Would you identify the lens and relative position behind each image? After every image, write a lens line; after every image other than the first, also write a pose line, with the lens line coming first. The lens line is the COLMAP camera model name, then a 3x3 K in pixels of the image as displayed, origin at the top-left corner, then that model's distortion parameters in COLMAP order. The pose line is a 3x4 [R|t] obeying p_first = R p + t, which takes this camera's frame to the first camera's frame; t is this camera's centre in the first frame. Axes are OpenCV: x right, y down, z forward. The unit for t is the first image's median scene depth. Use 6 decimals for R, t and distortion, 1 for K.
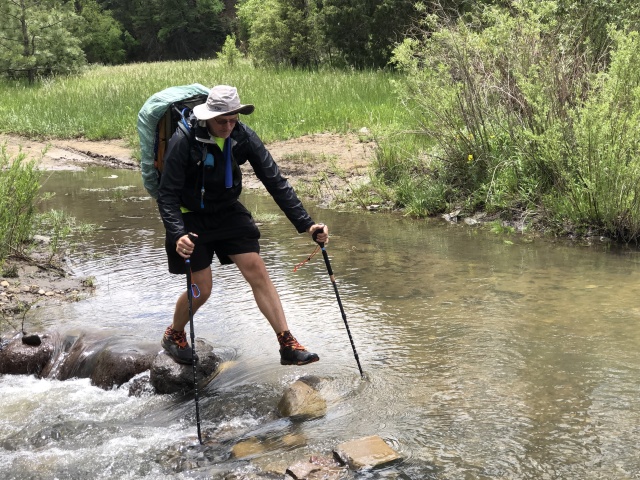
lens RADIAL K [[1115.6, 0, 320.1], [0, 1115.6, 239.3], [0, 0, 1]] dist [0.068580, 0.000000]
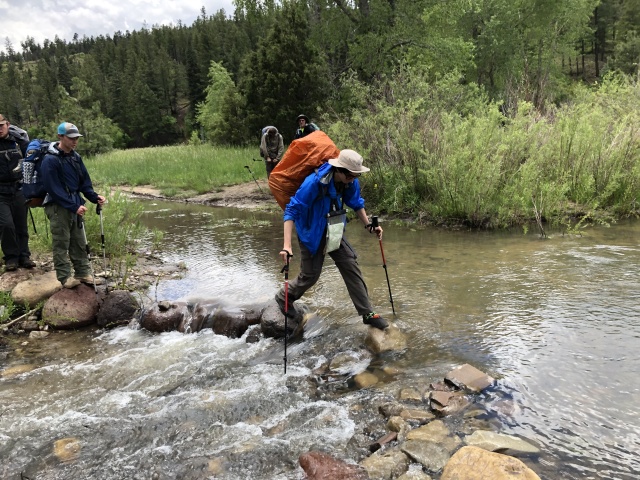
lens RADIAL K [[524.1, 0, 319.8], [0, 524.1, 241.1], [0, 0, 1]] dist [0.008797, 0.000423]
pose [[0.981151, -0.048476, 0.187065, -0.135352], [0.045367, 0.998752, 0.020870, -0.004310], [-0.187844, -0.011990, 0.982126, 0.191870]]
